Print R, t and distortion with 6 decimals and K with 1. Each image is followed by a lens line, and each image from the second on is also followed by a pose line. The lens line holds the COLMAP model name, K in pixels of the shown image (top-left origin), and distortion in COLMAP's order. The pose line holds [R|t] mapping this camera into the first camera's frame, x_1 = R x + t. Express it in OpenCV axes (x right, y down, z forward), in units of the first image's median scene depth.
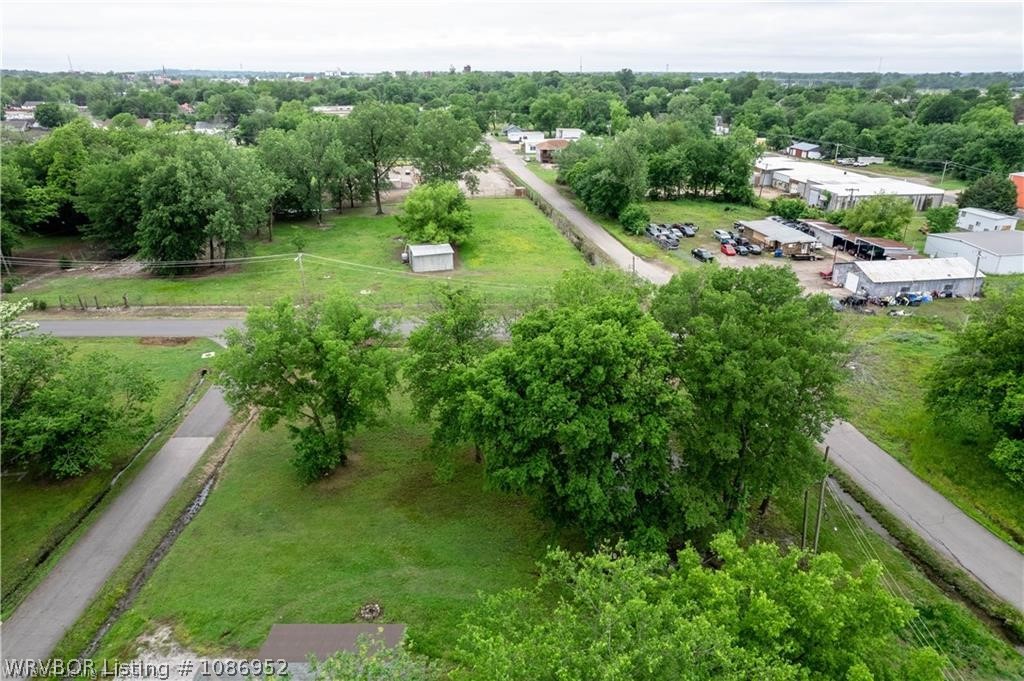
lens RADIAL K [[654.6, 0, 511.0], [0, 654.6, 336.9], [0, 0, 1]] dist [-0.075207, 0.067006]
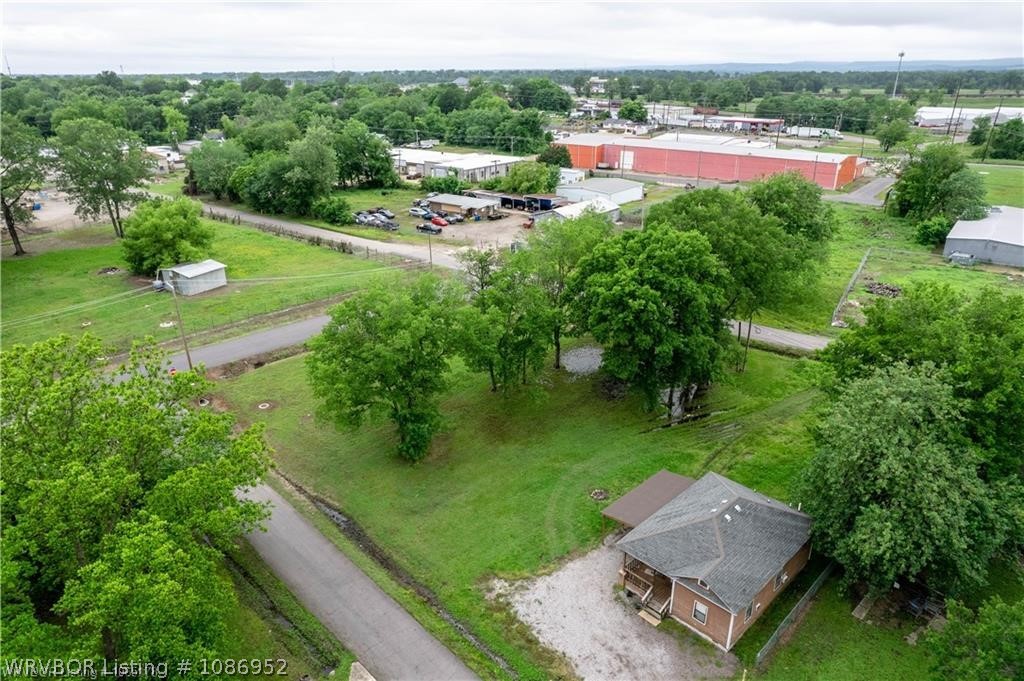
lens RADIAL K [[654.6, 0, 511.0], [0, 654.6, 336.9], [0, 0, 1]] dist [-0.075207, 0.067006]
pose [[0.731218, -0.259526, 0.630846, -0.365476], [0.259714, 0.961066, 0.094340, -0.011775], [-0.630768, 0.094857, 0.770152, 0.034926]]
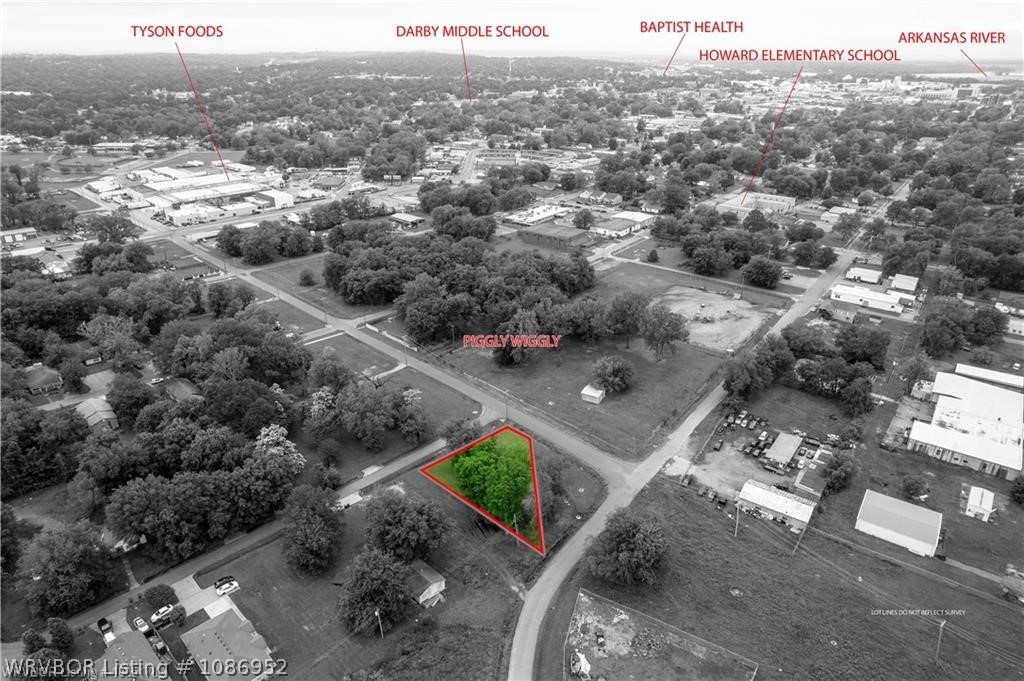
lens RADIAL K [[647.5, 0, 516.1], [0, 647.5, 354.6], [0, 0, 1]] dist [-0.021687, 0.000671]
pose [[0.710347, 0.313054, -0.630400, 0.913865], [-0.278799, 0.947531, 0.156384, -0.468172], [0.646280, 0.064668, 0.760355, -0.707817]]
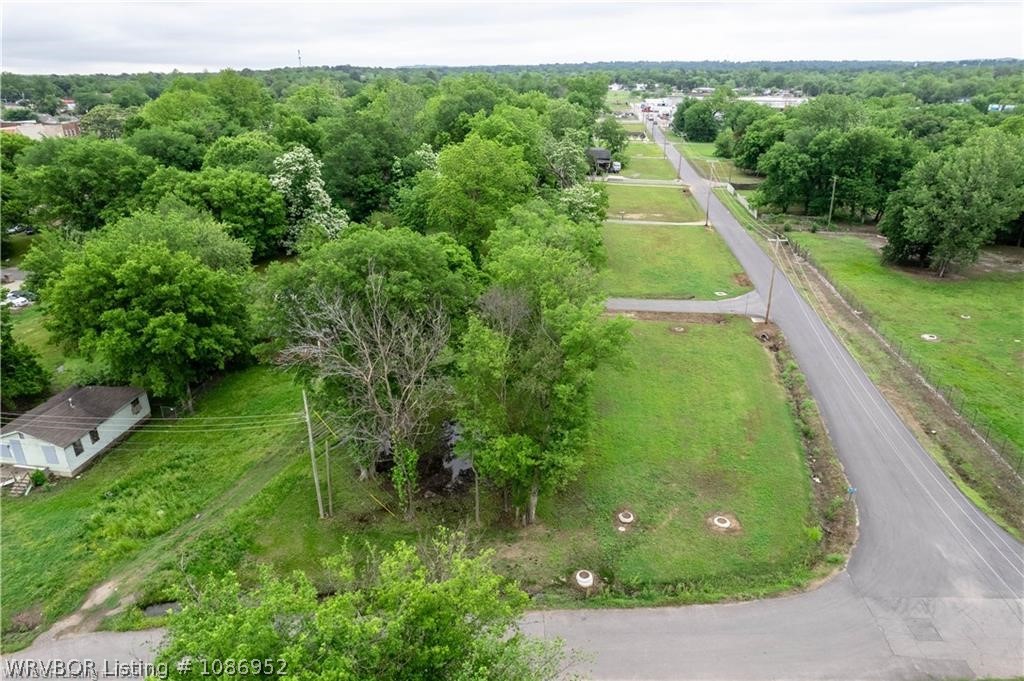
lens RADIAL K [[654.6, 0, 511.0], [0, 654.6, 336.9], [0, 0, 1]] dist [-0.075207, 0.067006]
pose [[-0.145891, 0.380370, -0.913255, 0.483891], [-0.369249, 0.835485, 0.406965, -0.168214], [0.917808, 0.396591, 0.018561, 0.428706]]
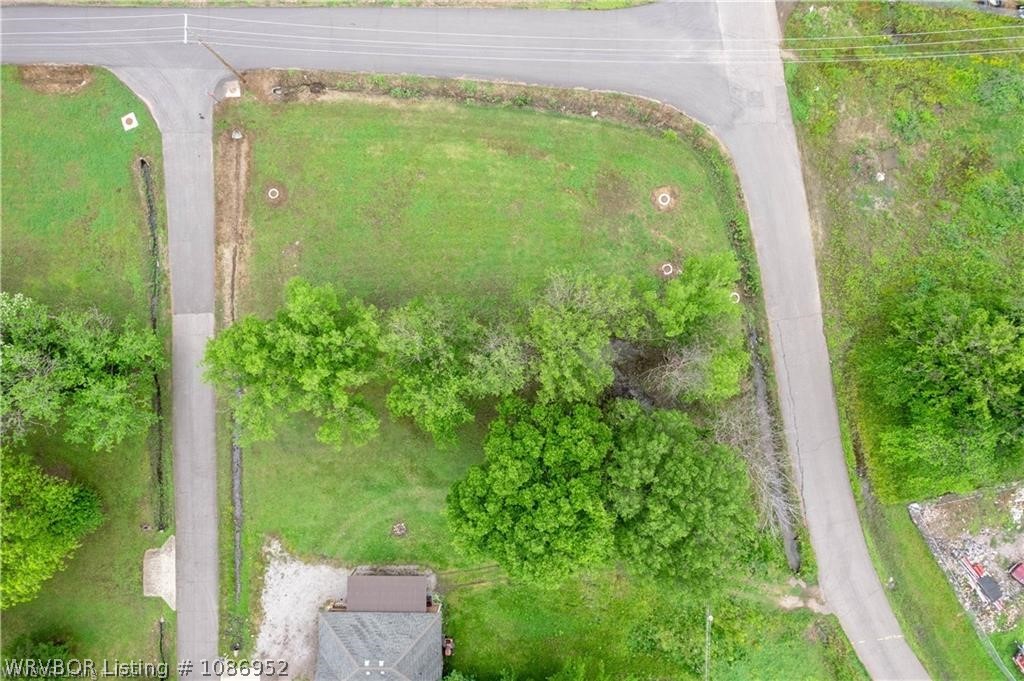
lens RADIAL K [[654.6, 0, 511.0], [0, 654.6, 336.9], [0, 0, 1]] dist [-0.075207, 0.067006]
pose [[0.999961, 0.008867, 0.000556, 0.016406], [-0.003919, 0.384005, 0.923323, -0.415878], [0.007974, -0.923288, 0.384025, 0.284542]]
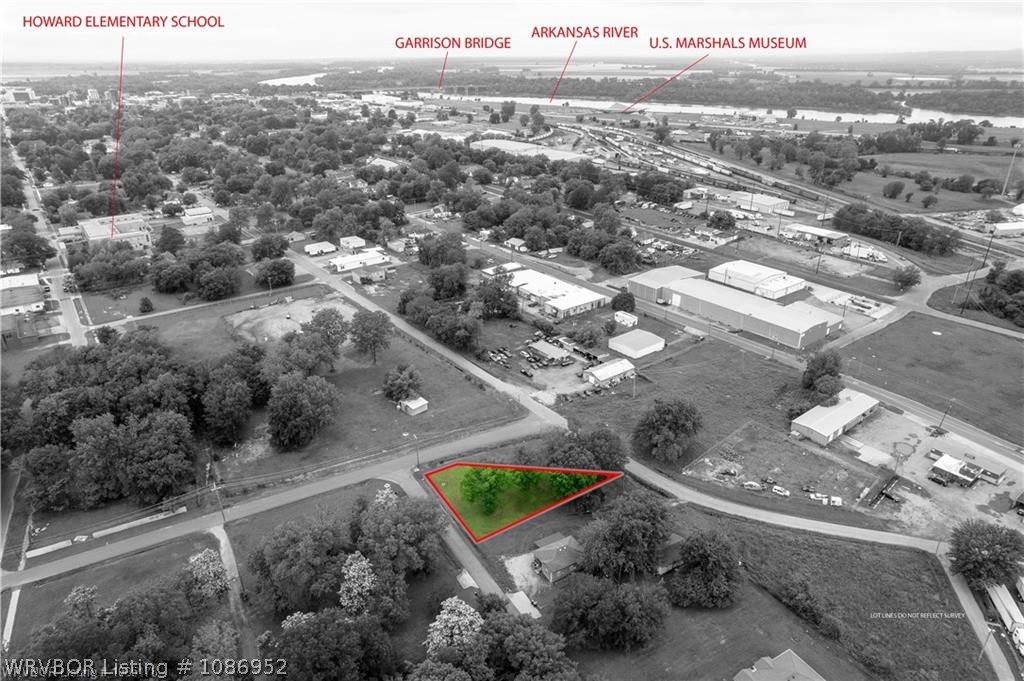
lens RADIAL K [[654.6, 0, 511.0], [0, 654.6, 336.9], [0, 0, 1]] dist [-0.075207, 0.067006]
pose [[0.873363, -0.195479, 0.446122, -0.683947], [0.184814, 0.980433, 0.067794, -0.391052], [-0.450645, 0.023241, 0.892401, -0.909637]]
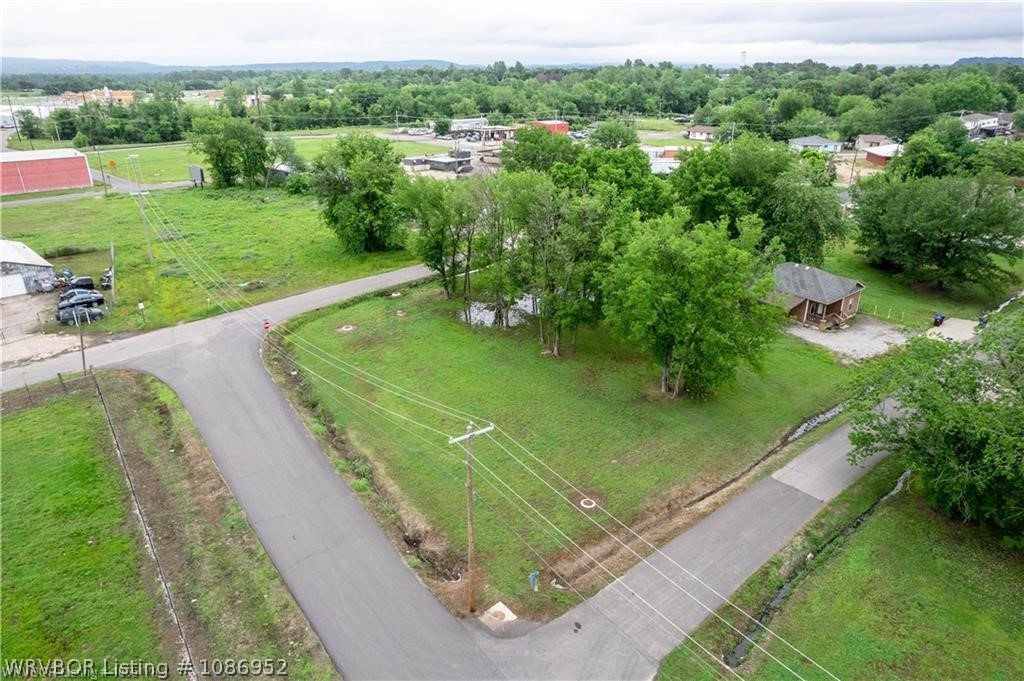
lens RADIAL K [[654.6, 0, 511.0], [0, 654.6, 336.9], [0, 0, 1]] dist [-0.075207, 0.067006]
pose [[-0.602322, -0.298444, 0.740365, -0.400009], [0.306818, 0.769679, 0.559872, -0.245453], [-0.736934, 0.564381, -0.372026, 0.718879]]
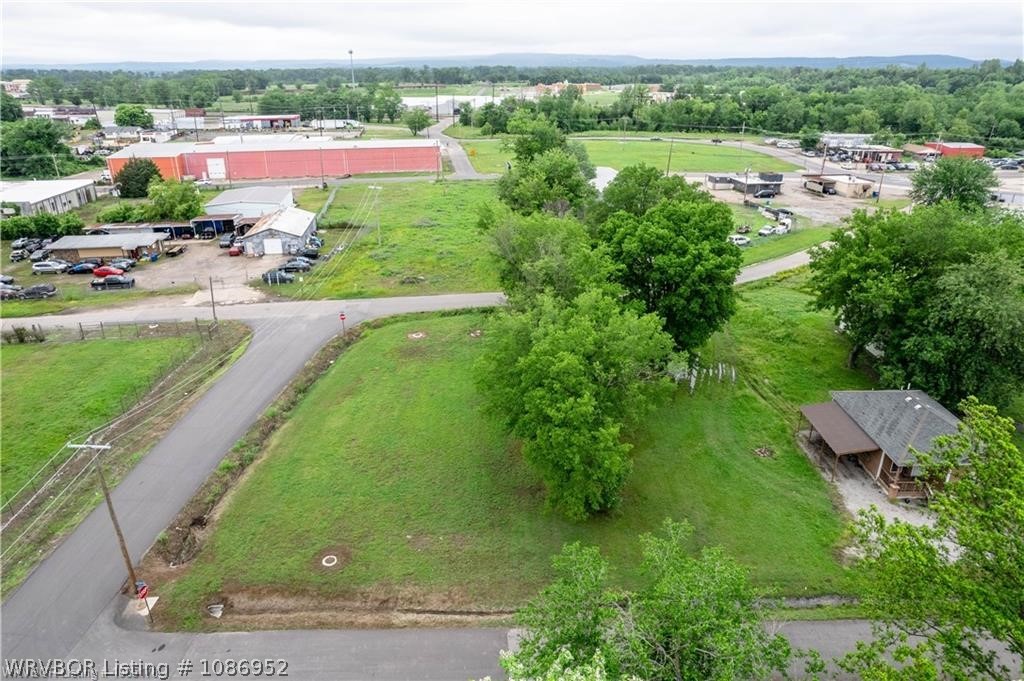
lens RADIAL K [[654.6, 0, 511.0], [0, 654.6, 336.9], [0, 0, 1]] dist [-0.075207, 0.067006]
pose [[0.011269, -0.381834, 0.924162, -0.472100], [0.380927, 0.856169, 0.349097, -0.153497], [-0.924536, 0.348105, 0.155099, 0.409507]]
